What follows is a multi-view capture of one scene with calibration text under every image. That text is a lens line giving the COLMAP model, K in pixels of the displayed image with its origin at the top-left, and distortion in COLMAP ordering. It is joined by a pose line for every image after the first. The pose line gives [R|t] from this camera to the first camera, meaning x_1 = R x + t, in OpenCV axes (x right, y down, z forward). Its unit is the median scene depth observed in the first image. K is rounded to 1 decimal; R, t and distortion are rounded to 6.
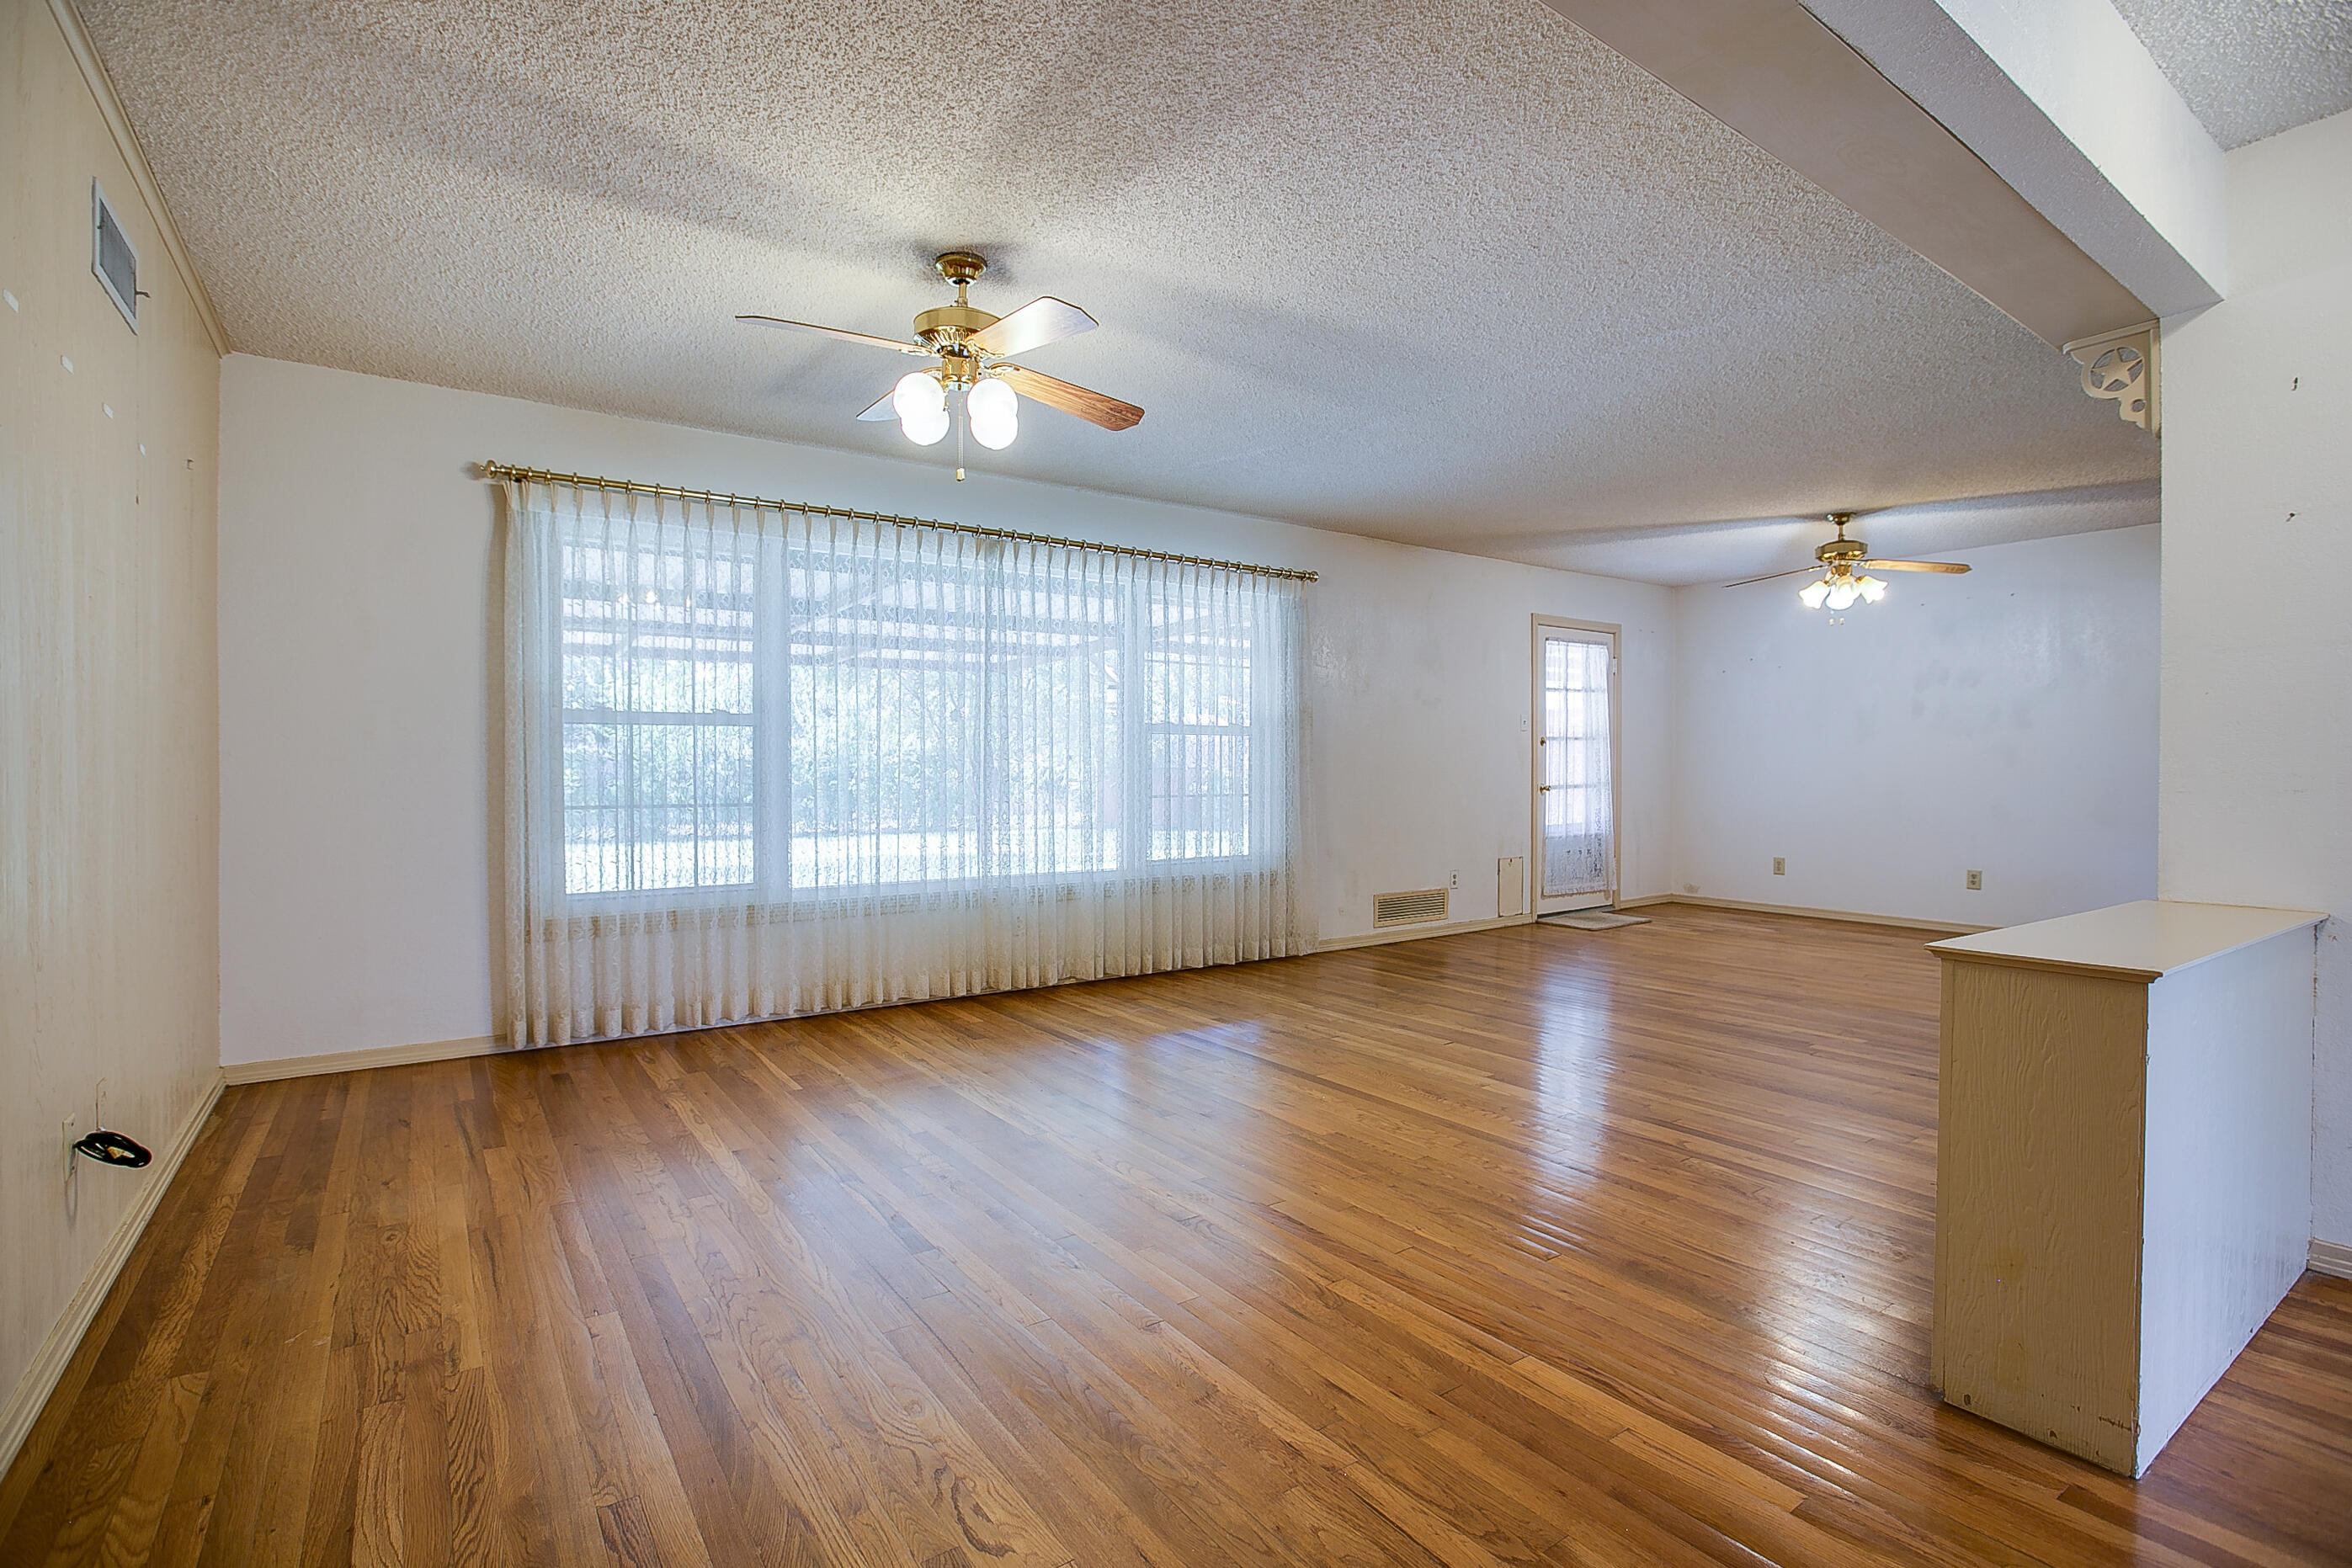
lens RADIAL K [[1117.2, 0, 1176.0], [0, 1117.2, 784.0], [0, 0, 1]] dist [-0.066186, 0.000390]
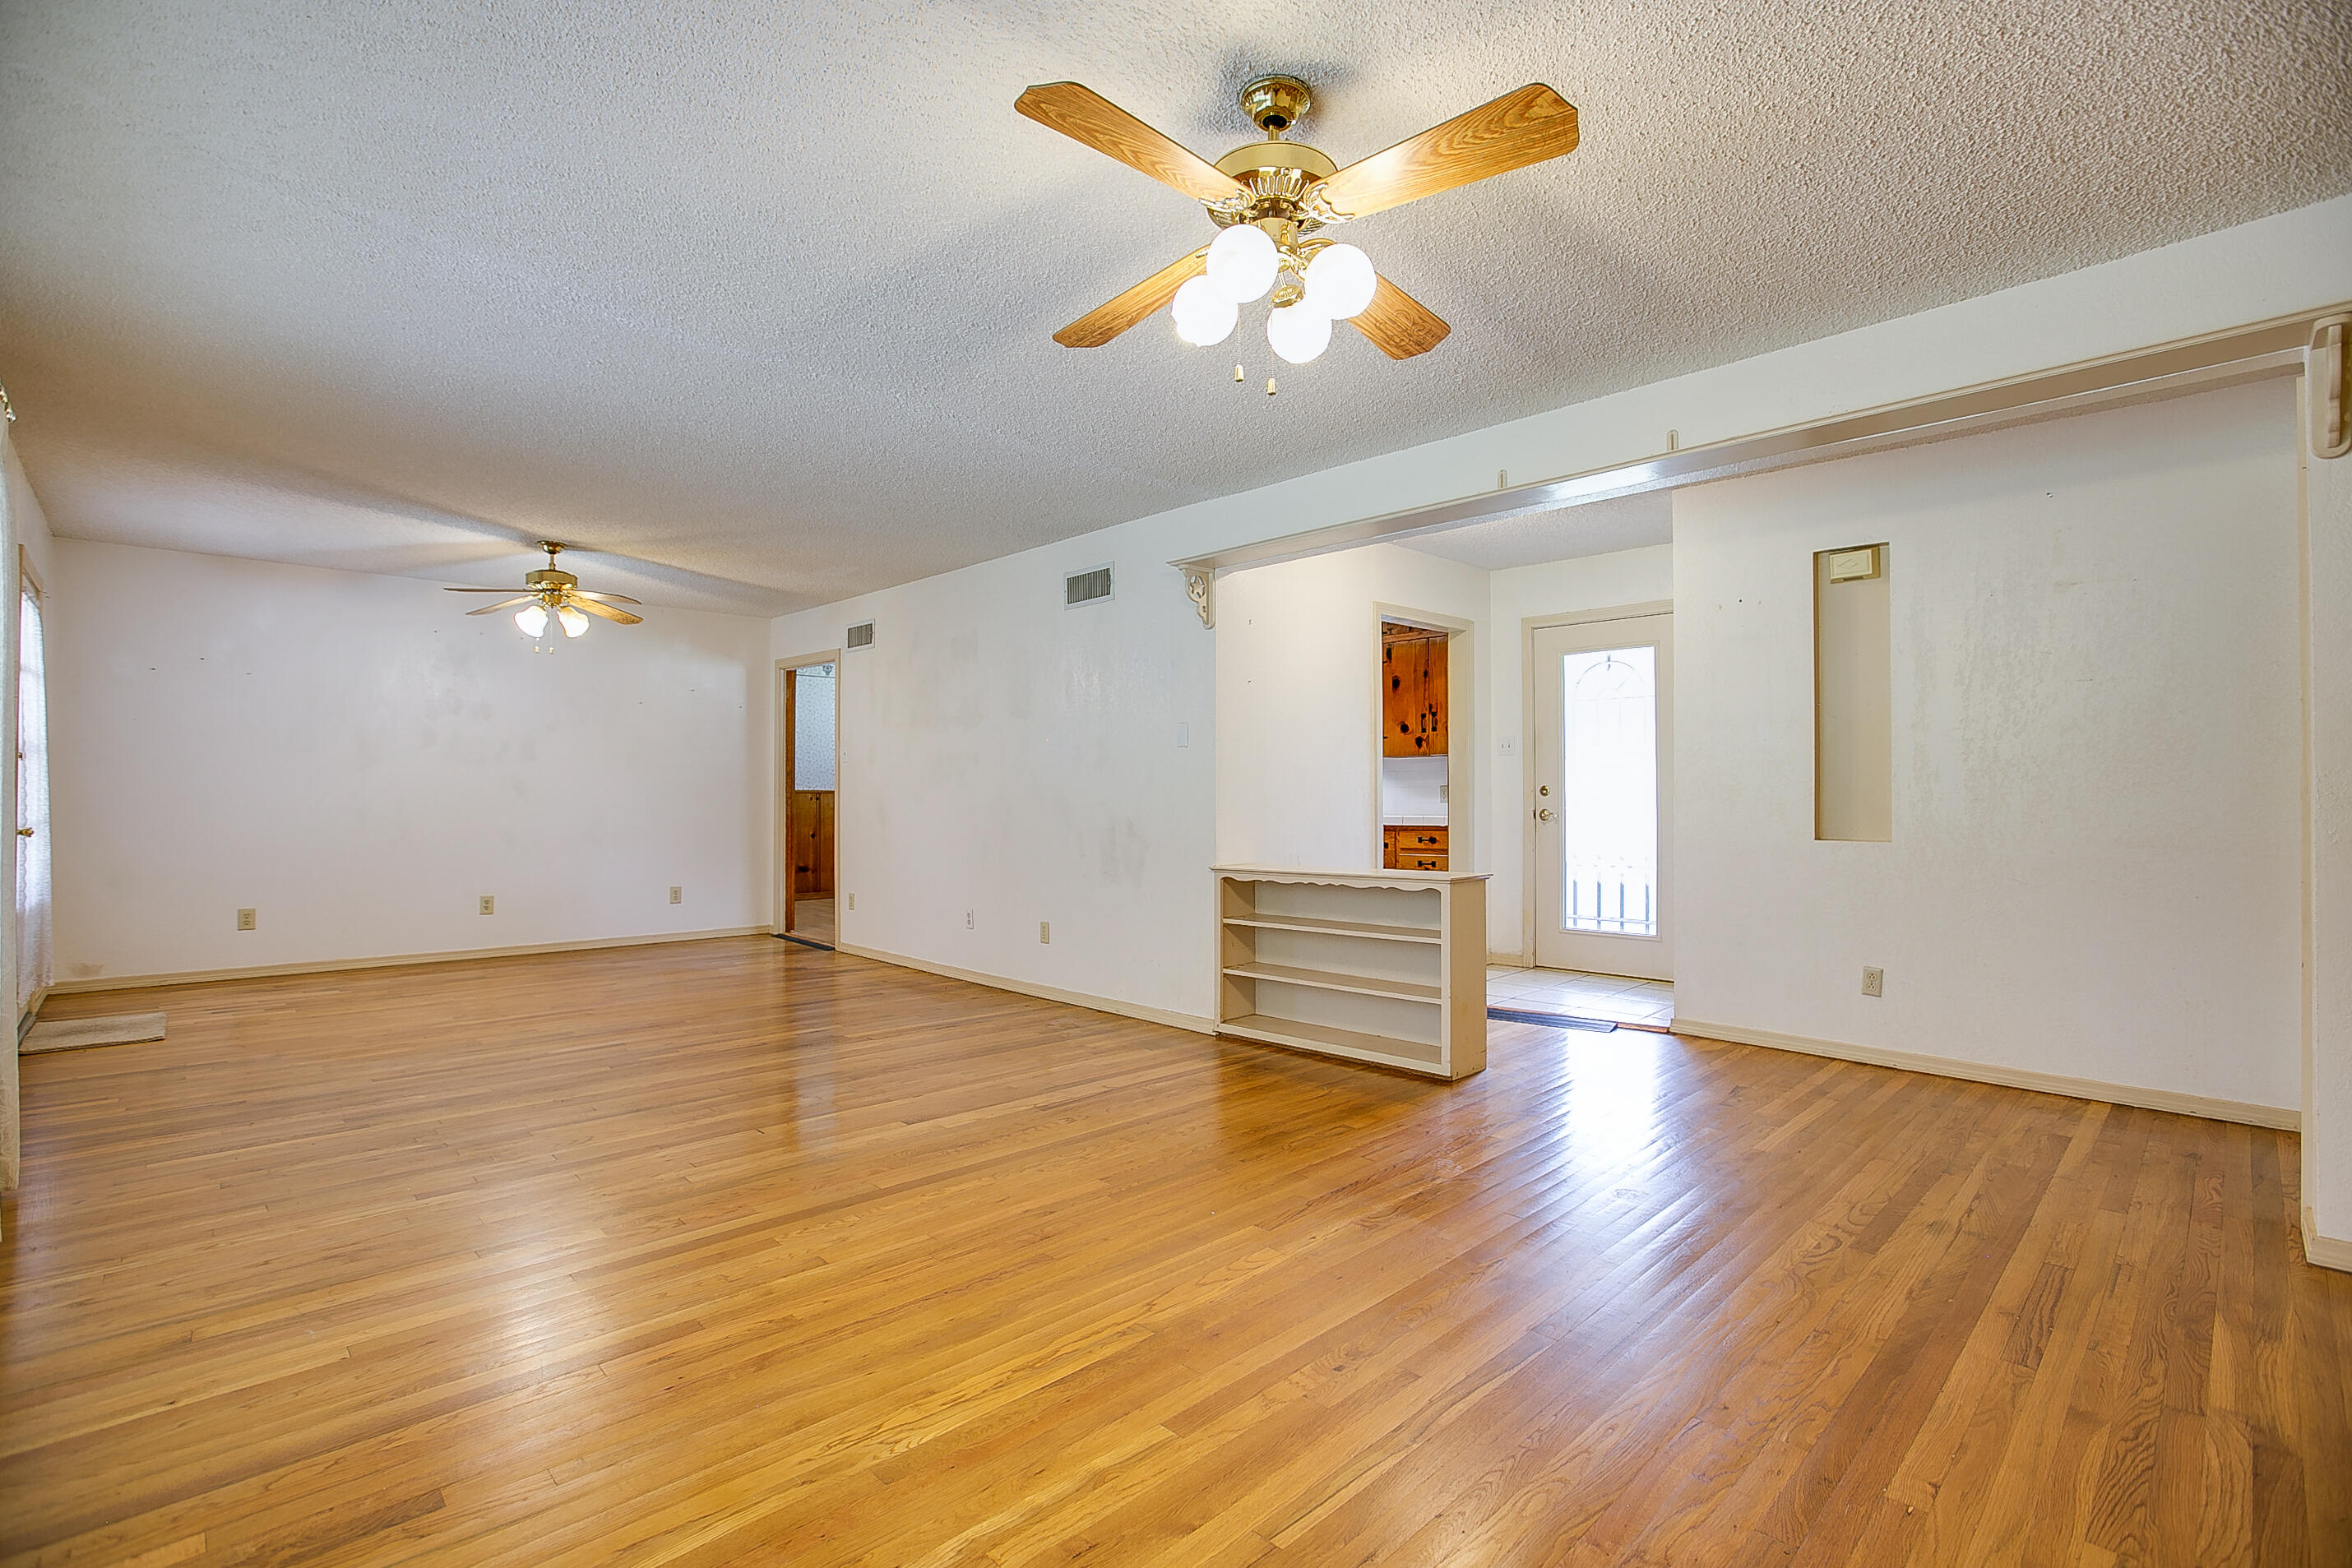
lens RADIAL K [[1074.1, 0, 1176.0], [0, 1074.1, 784.0], [0, 0, 1]] dist [-0.034953, 0.000602]
pose [[-0.168452, 0.009891, 0.985660, -0.703932], [0.014472, 0.999867, -0.007561, -0.020084], [-0.985604, 0.012991, -0.168573, 0.969504]]
